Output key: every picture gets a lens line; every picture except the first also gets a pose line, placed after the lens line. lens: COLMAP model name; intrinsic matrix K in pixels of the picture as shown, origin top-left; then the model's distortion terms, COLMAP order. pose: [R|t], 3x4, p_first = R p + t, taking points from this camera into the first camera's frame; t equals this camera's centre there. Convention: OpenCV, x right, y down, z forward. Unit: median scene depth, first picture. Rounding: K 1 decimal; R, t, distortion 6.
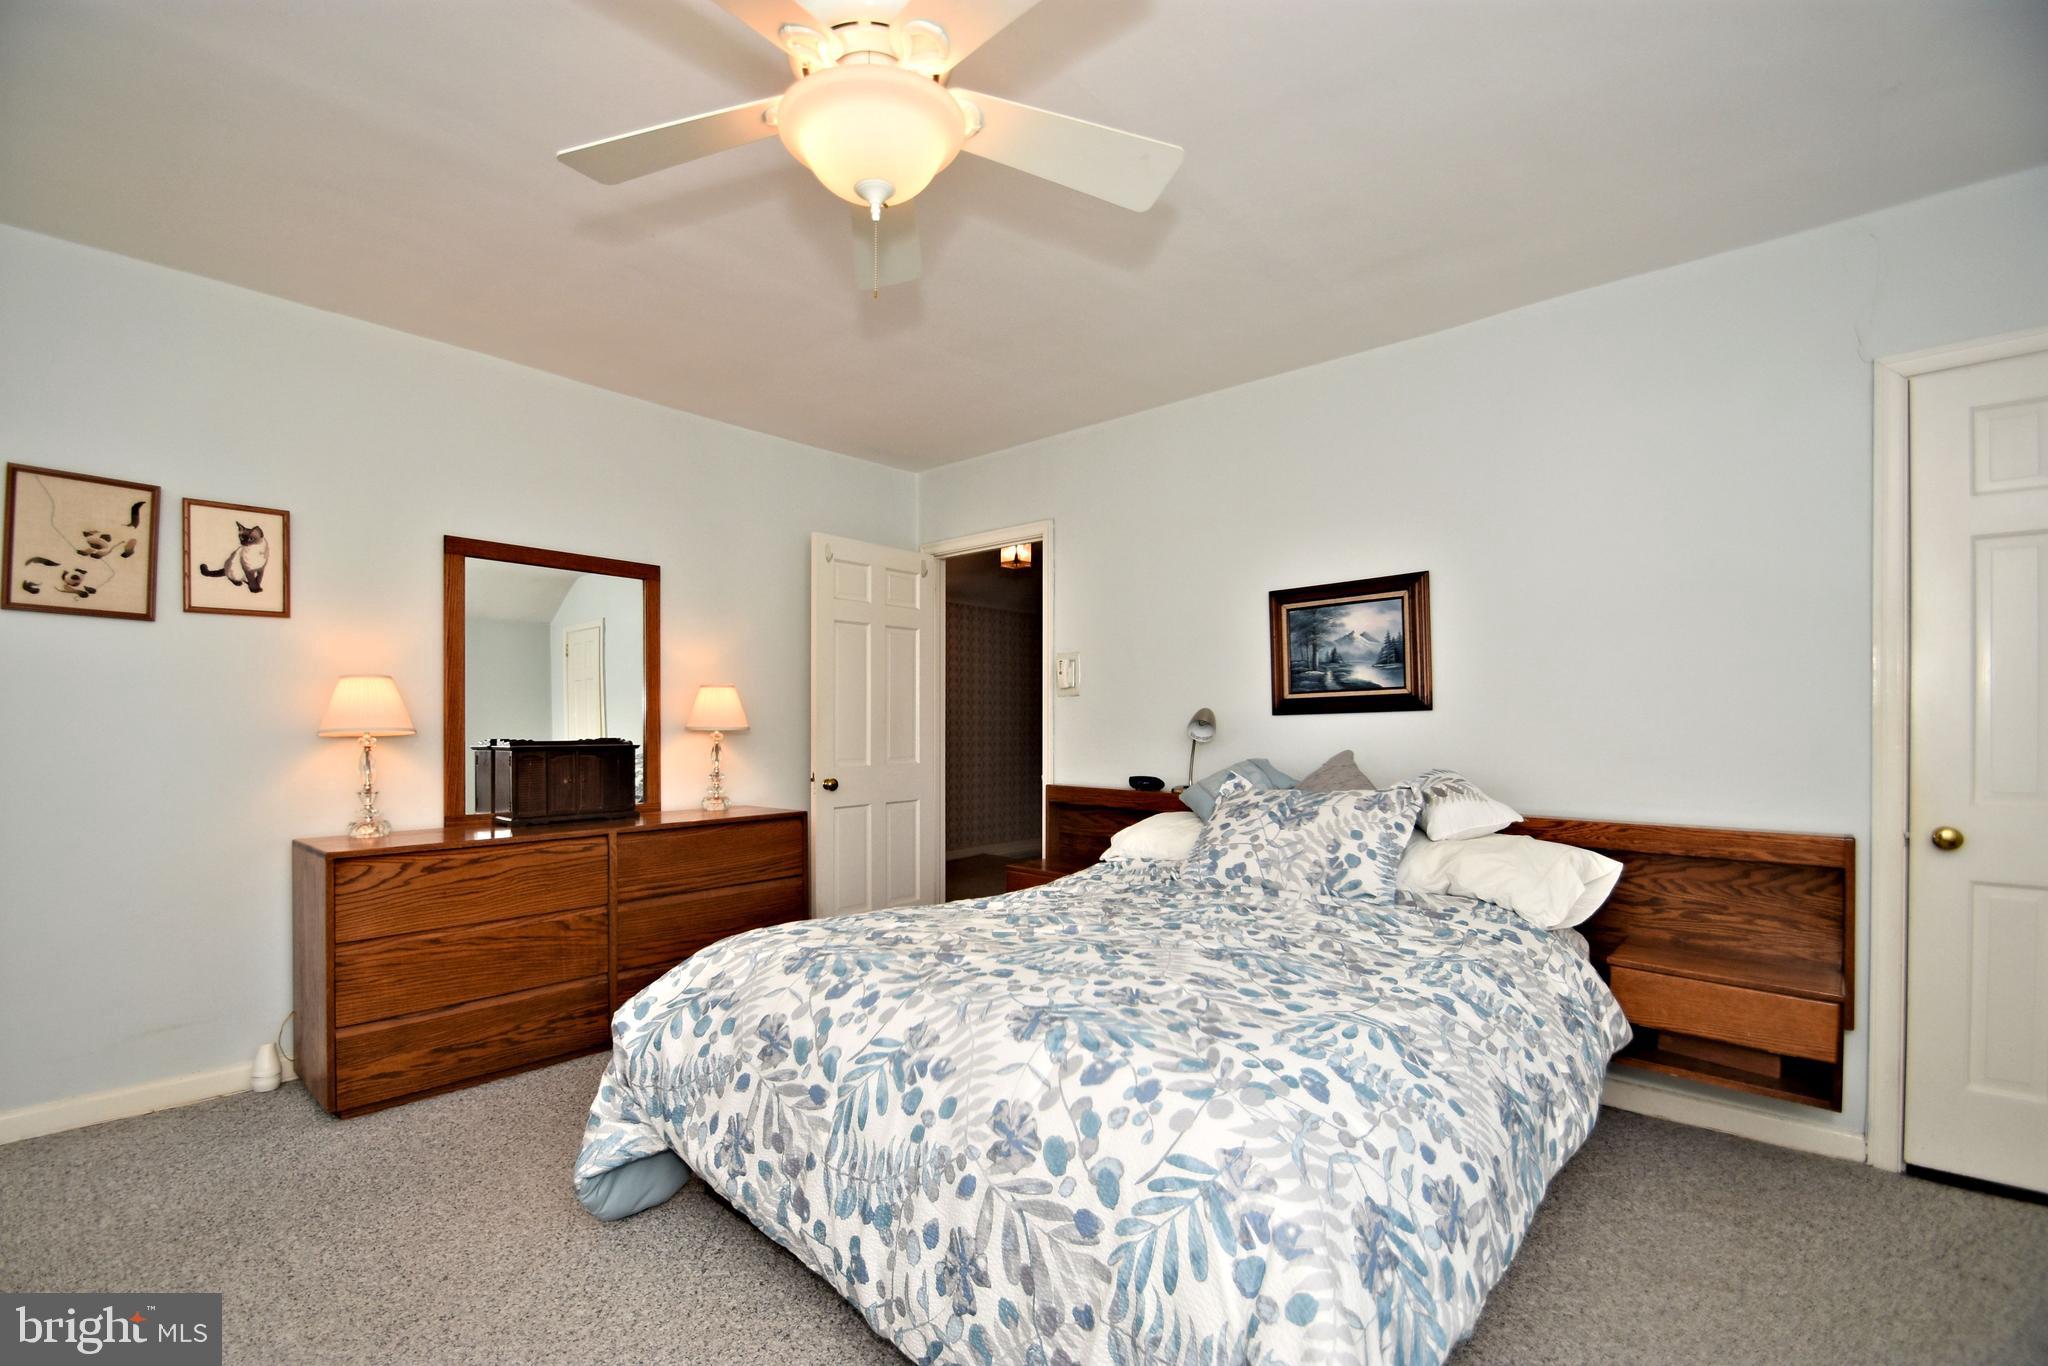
lens RADIAL K [[905.2, 0, 983.7], [0, 905.2, 729.6], [0, 0, 1]] dist [0.001617, -0.013789]
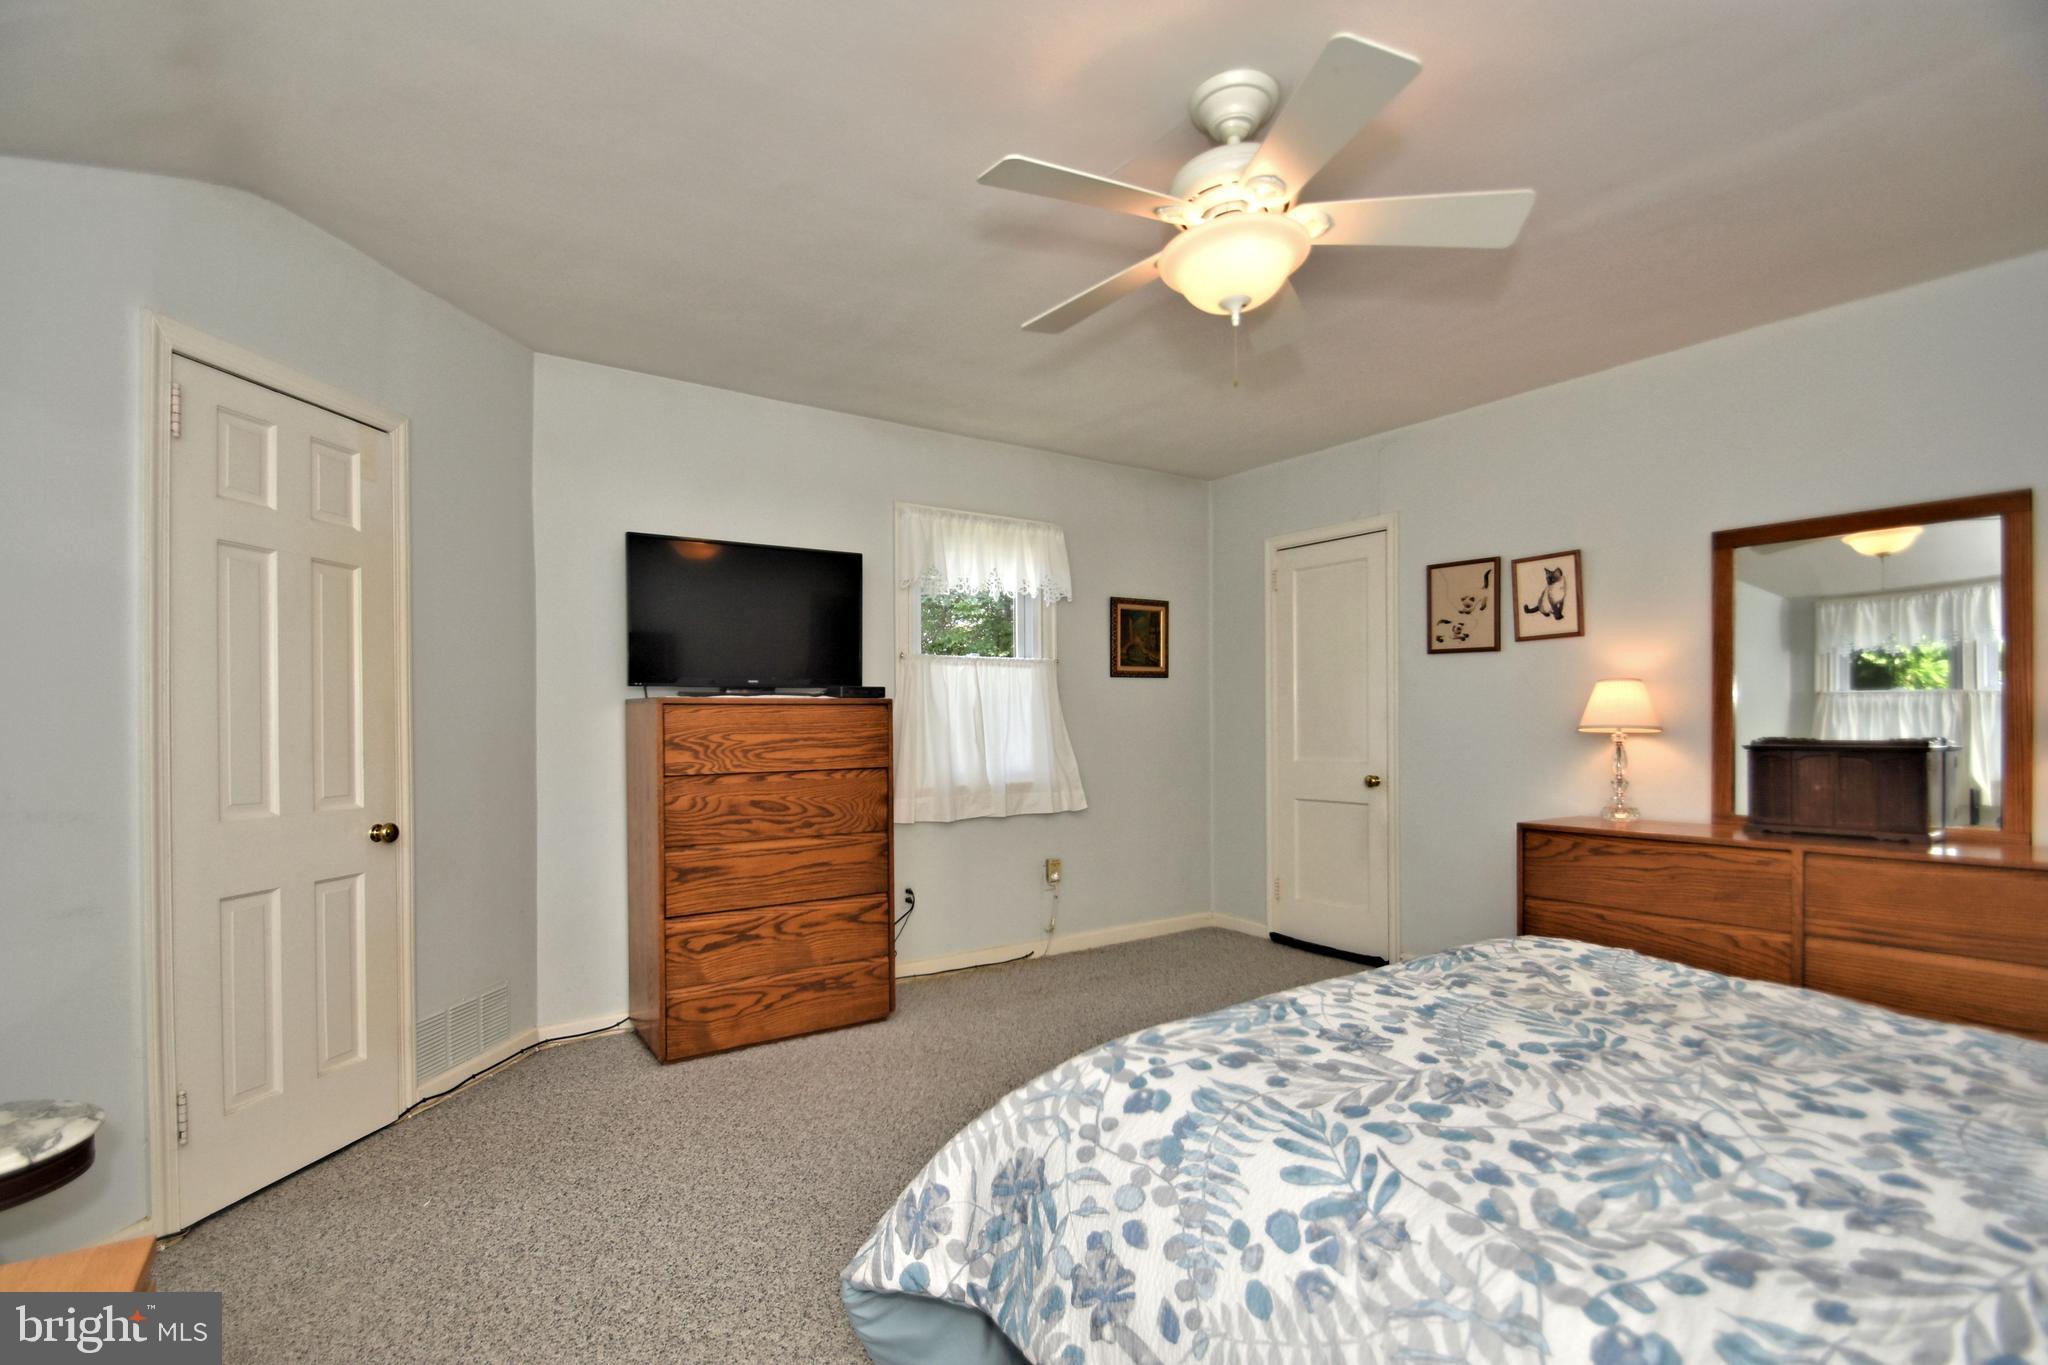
lens RADIAL K [[905.2, 0, 983.7], [0, 905.2, 729.1], [0, 0, 1]] dist [0.001617, -0.013789]
pose [[-0.228104, 0.005653, -0.973620, 0.662848], [0.004991, 0.999977, 0.004637, -0.006532], [0.973624, -0.003801, -0.228127, 0.517095]]
